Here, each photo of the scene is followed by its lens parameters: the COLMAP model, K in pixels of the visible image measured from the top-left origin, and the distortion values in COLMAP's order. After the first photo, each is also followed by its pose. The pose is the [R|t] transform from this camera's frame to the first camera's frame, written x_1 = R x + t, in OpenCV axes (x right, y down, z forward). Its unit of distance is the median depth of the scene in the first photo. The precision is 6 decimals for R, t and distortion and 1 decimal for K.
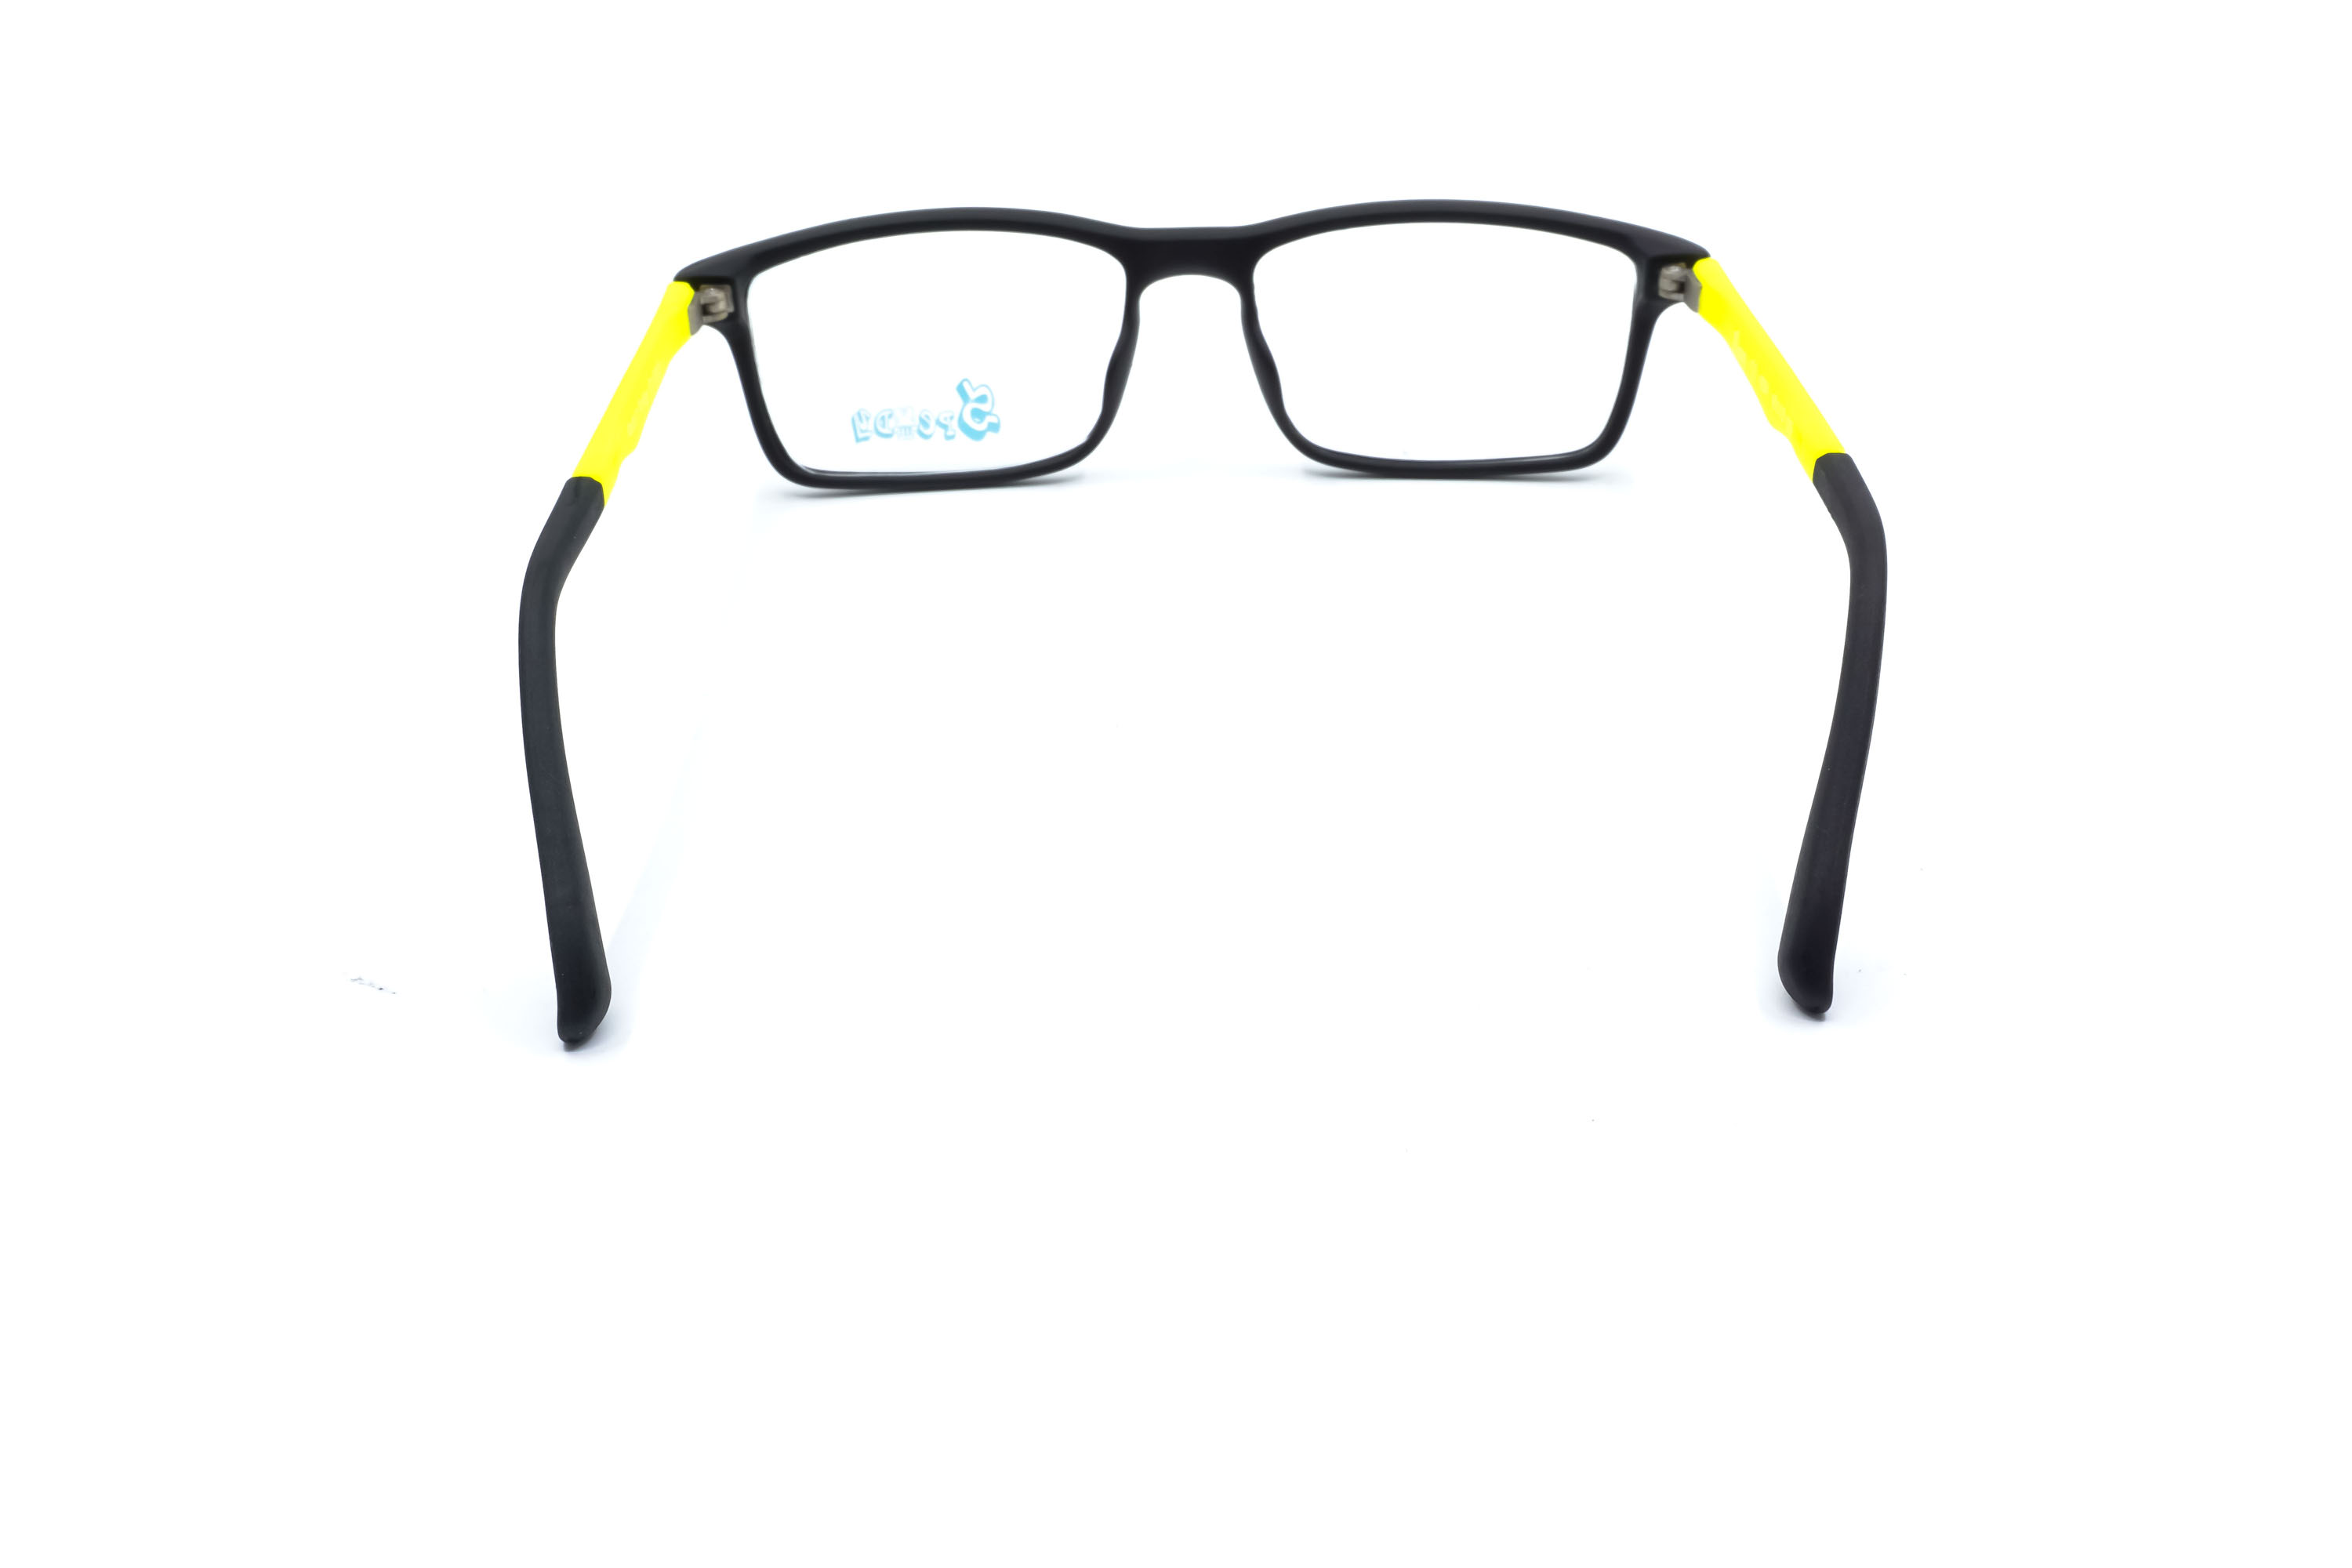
lens RADIAL K [[2398.9, 0, 1157.8], [0, 2398.9, 802.9], [0, 0, 1]] dist [-0.016246, 0.000000]
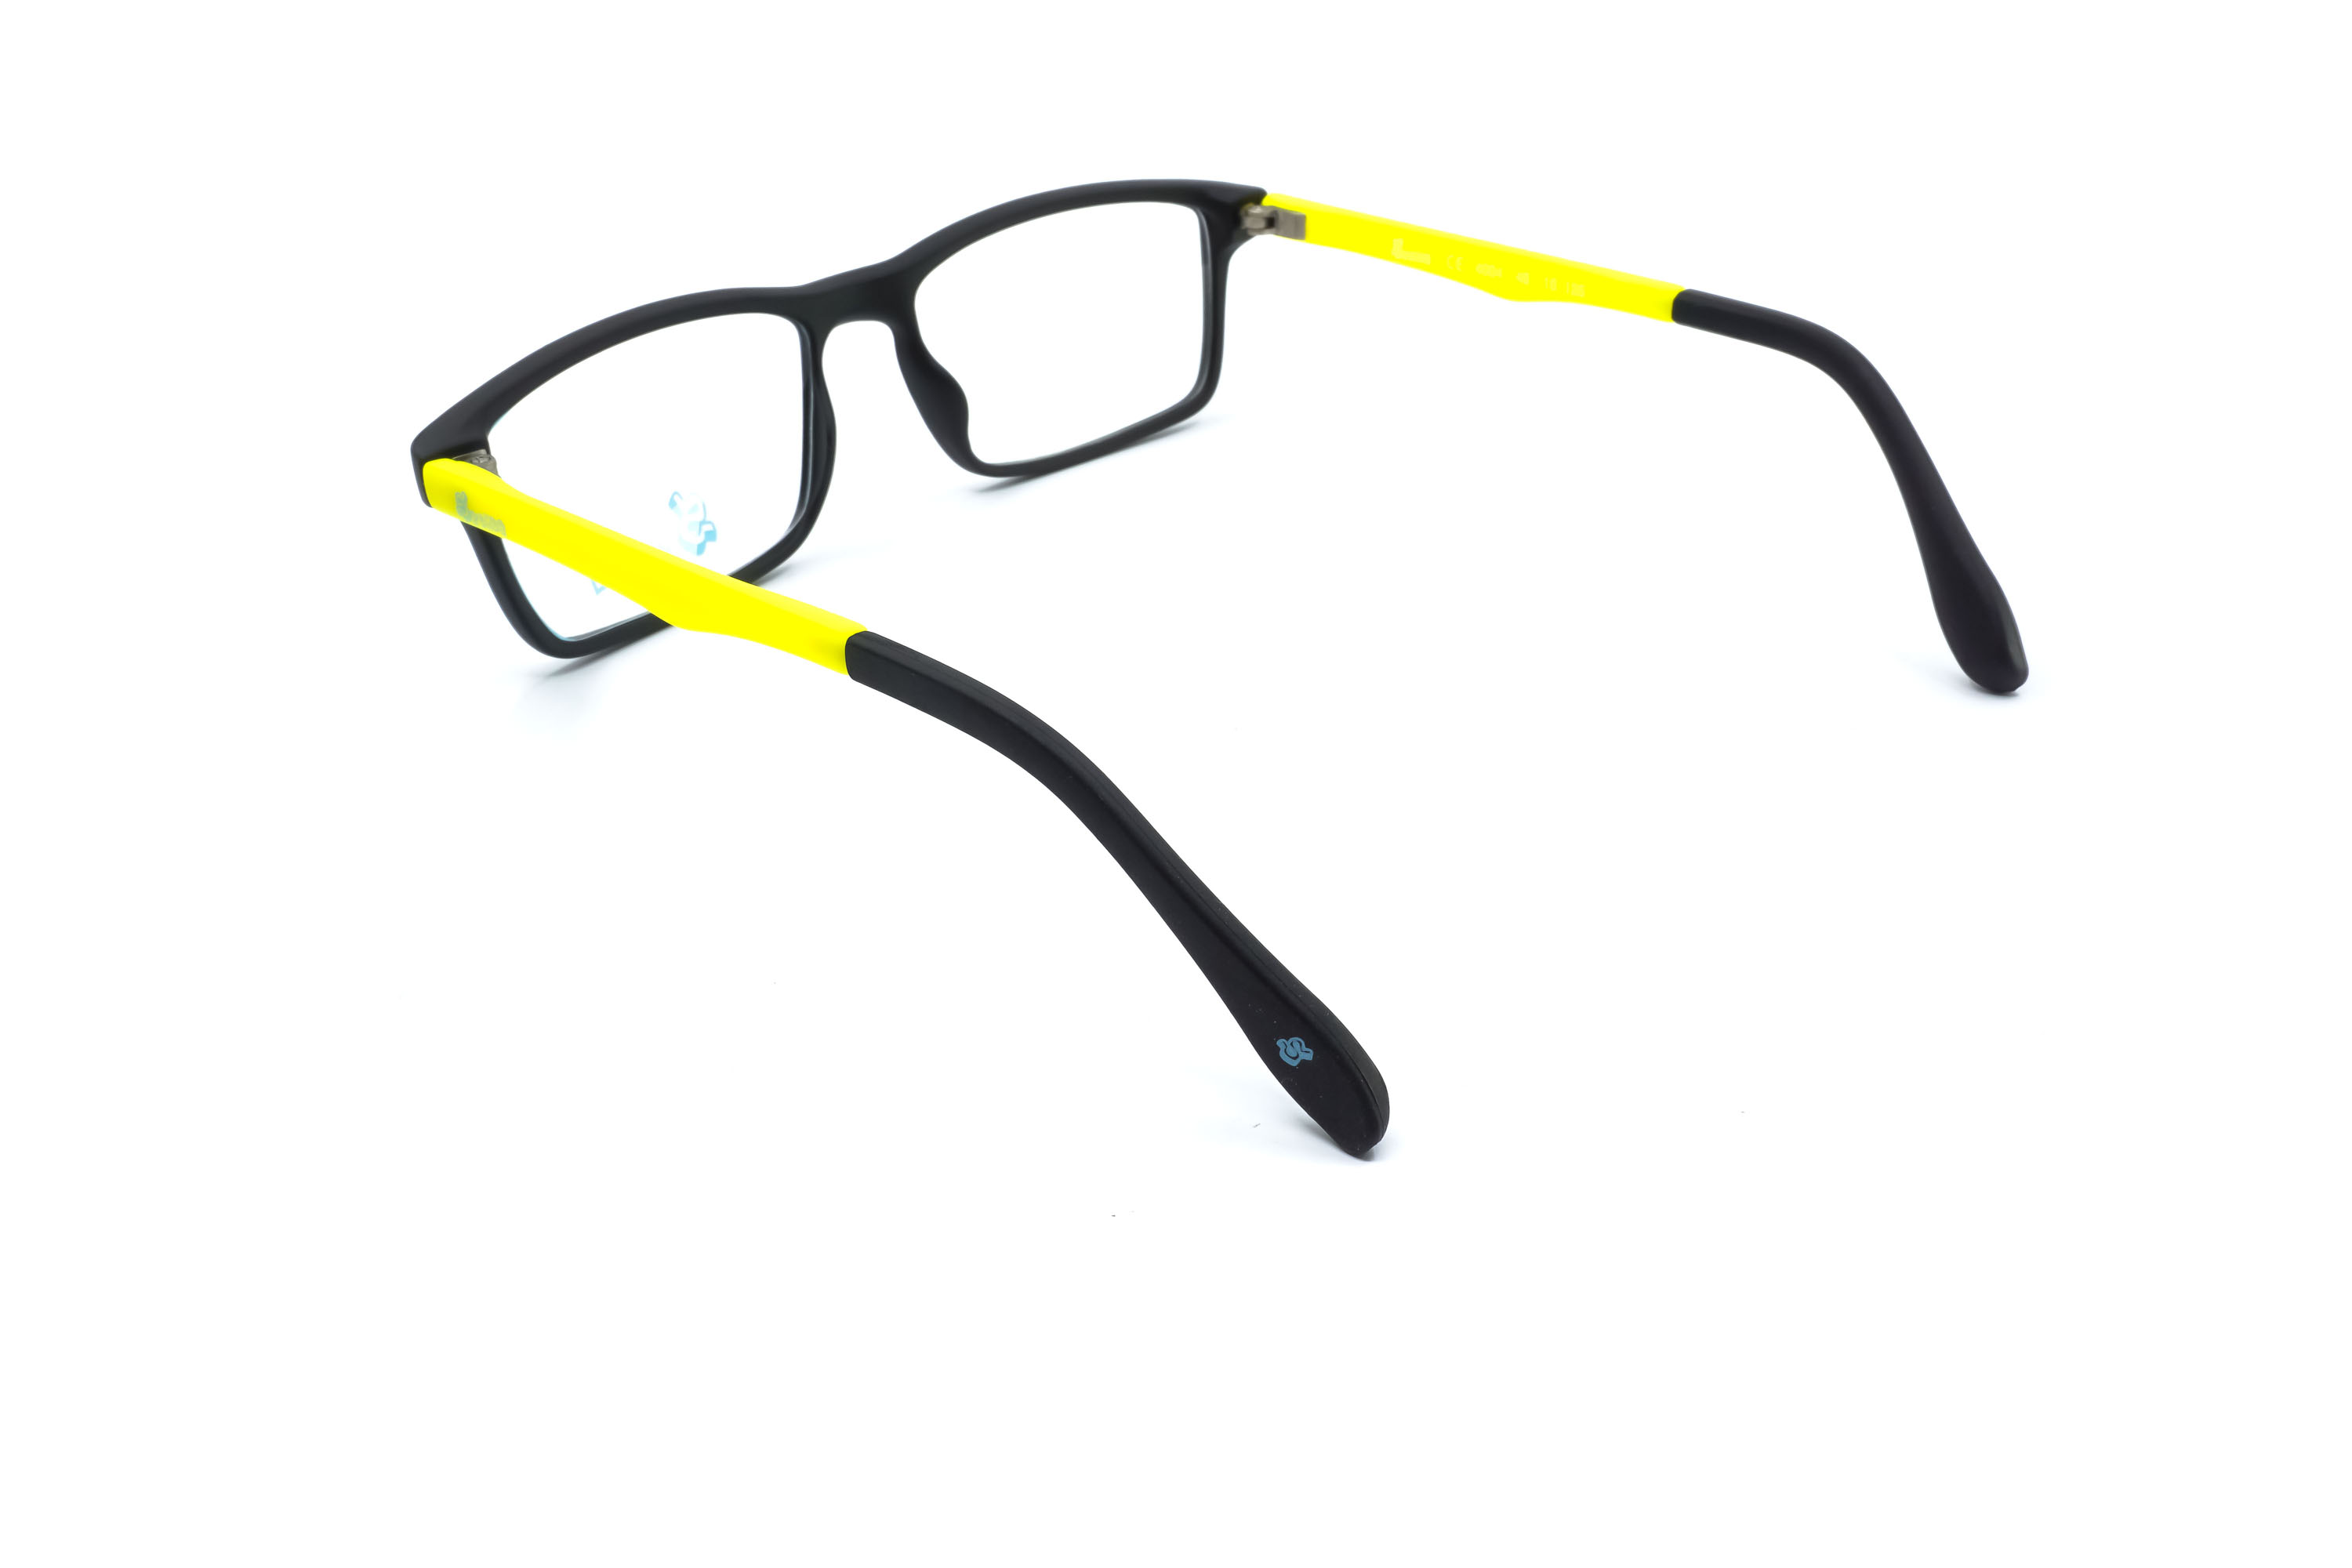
lens RADIAL K [[2398.9, 0, 1177.4], [0, 2398.9, 778.4], [0, 0, 1]] dist [-0.016246, 0.000000]
pose [[0.698114, -0.342456, 0.628778, -0.547421], [0.364028, 0.925987, 0.100158, -0.099440], [-0.616540, 0.158971, 0.771108, 0.213409]]
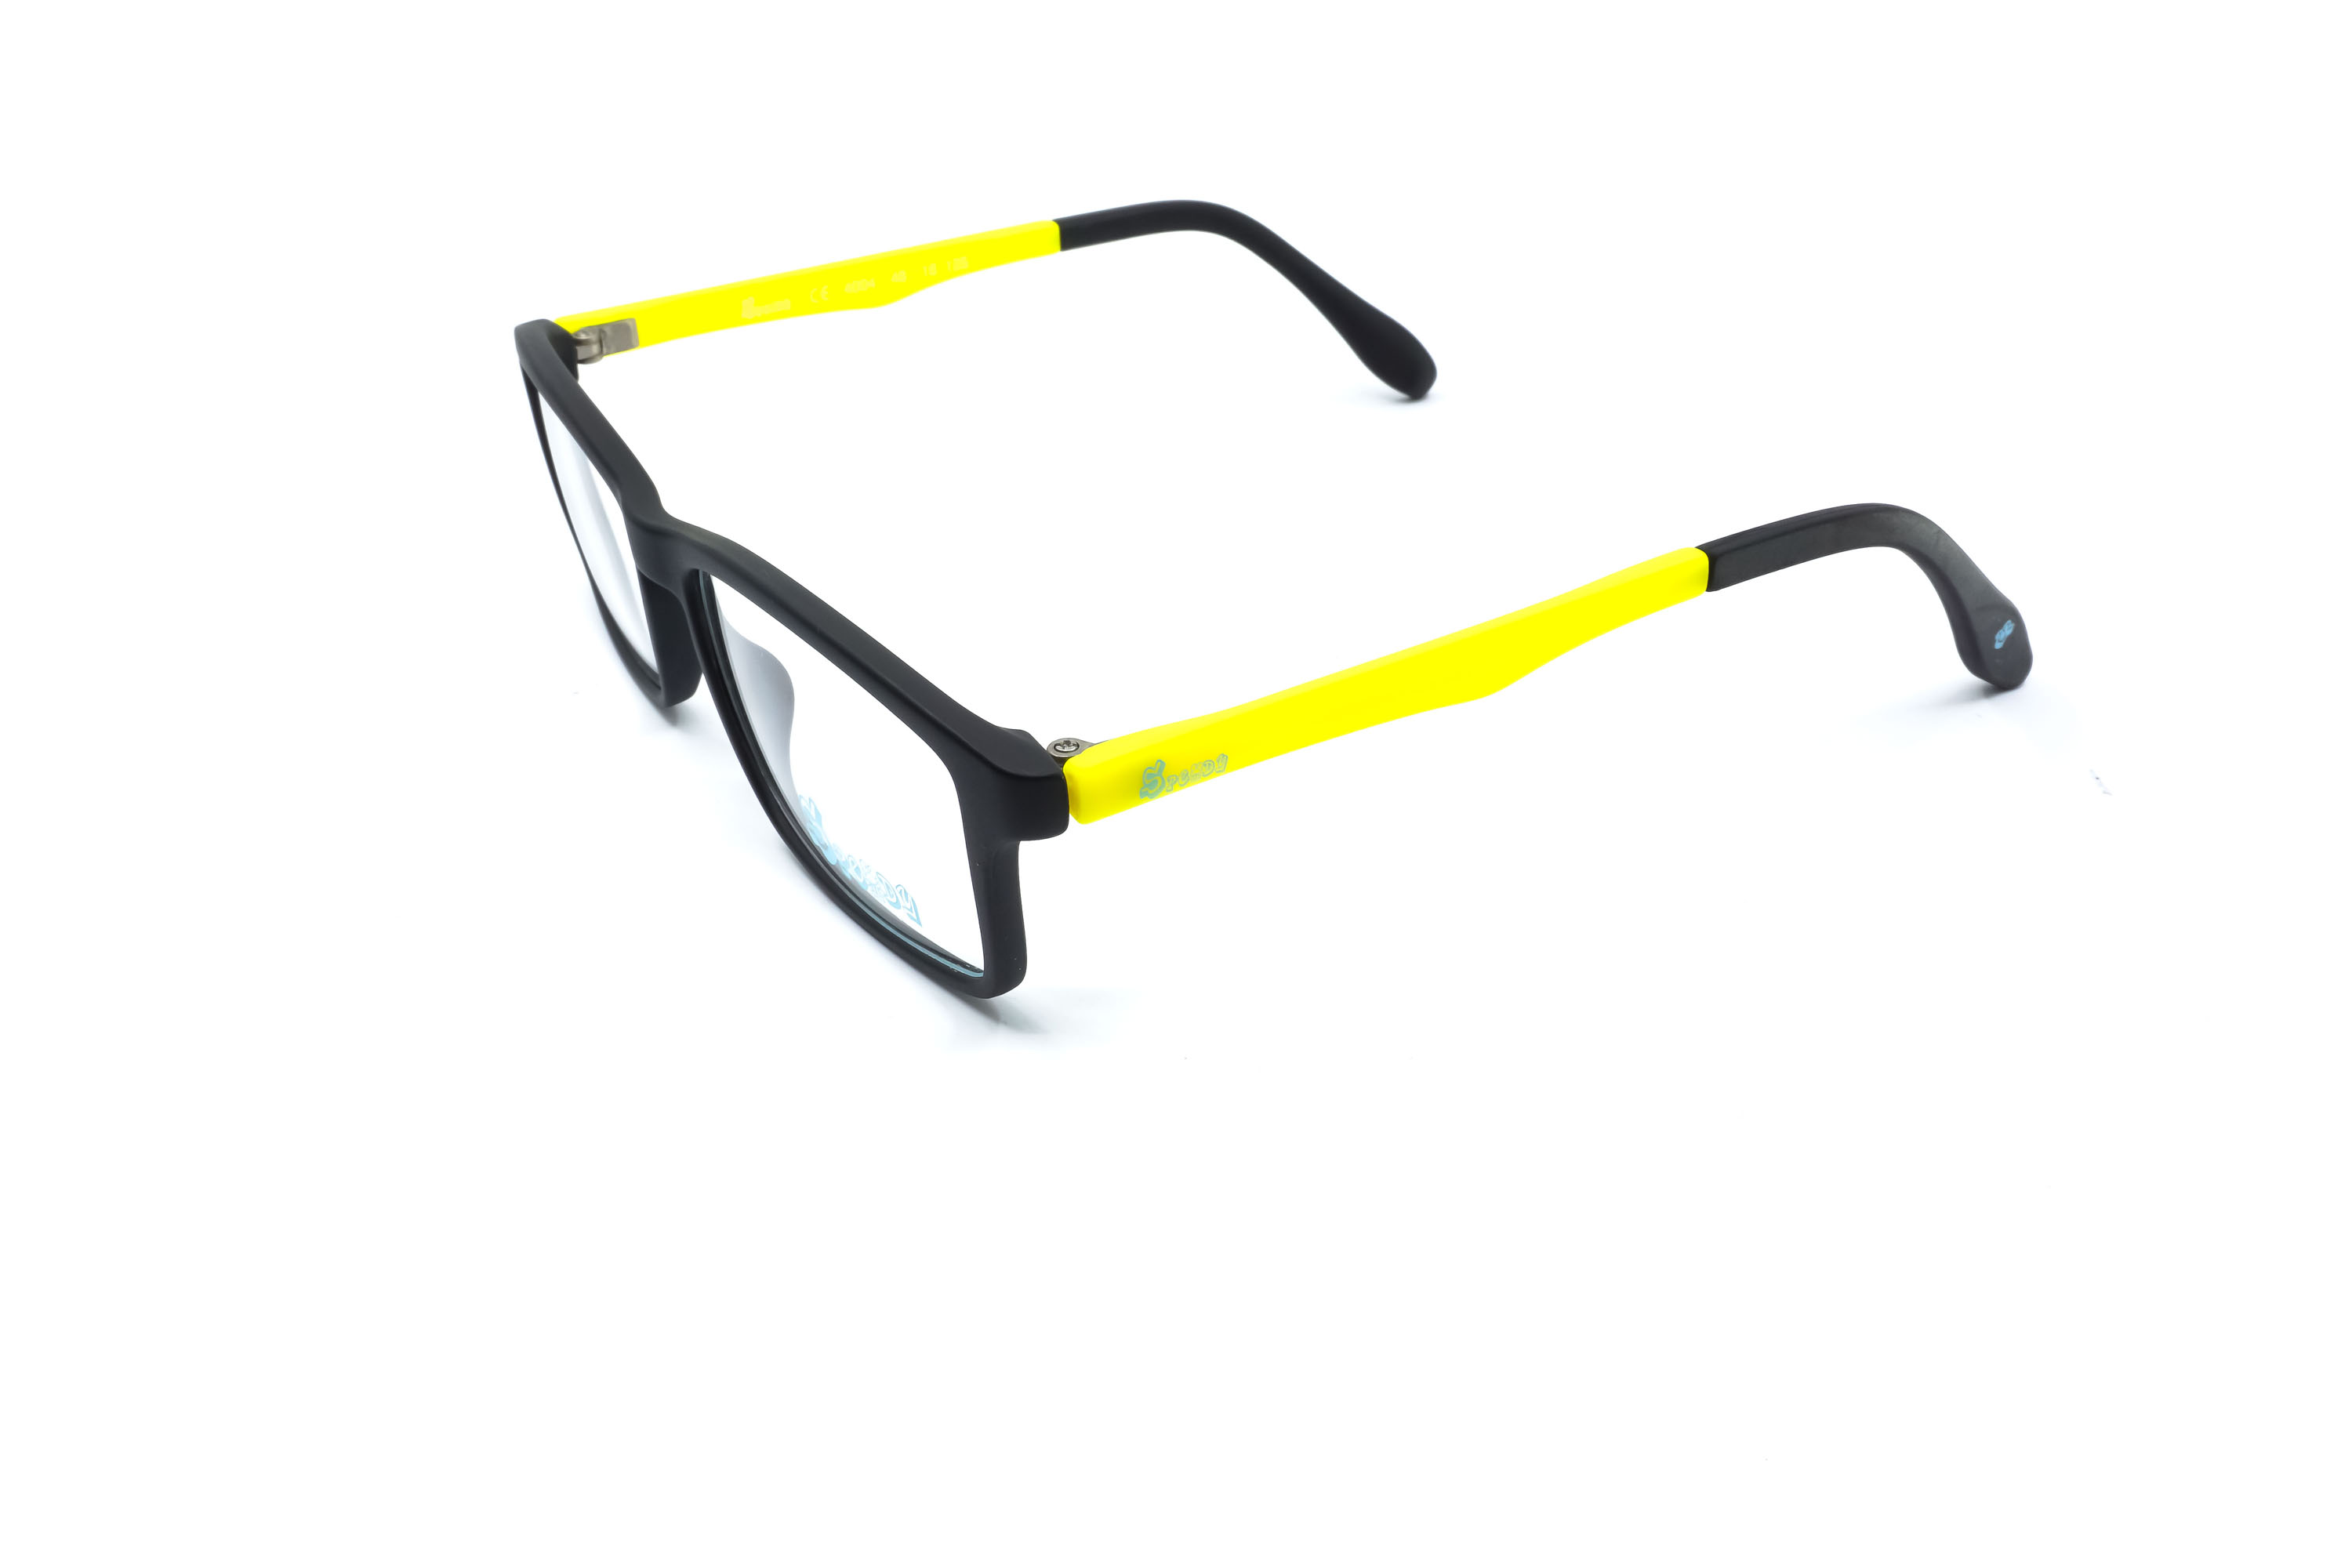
lens RADIAL K [[2398.9, 0, 1184.9], [0, 2398.9, 790.6], [0, 0, 1]] dist [-0.016246, 0.000000]
pose [[-0.521968, -0.393010, 0.757028, -0.655789], [0.455103, 0.622319, 0.636868, -0.570501], [-0.721408, 0.676951, -0.145970, 1.027359]]
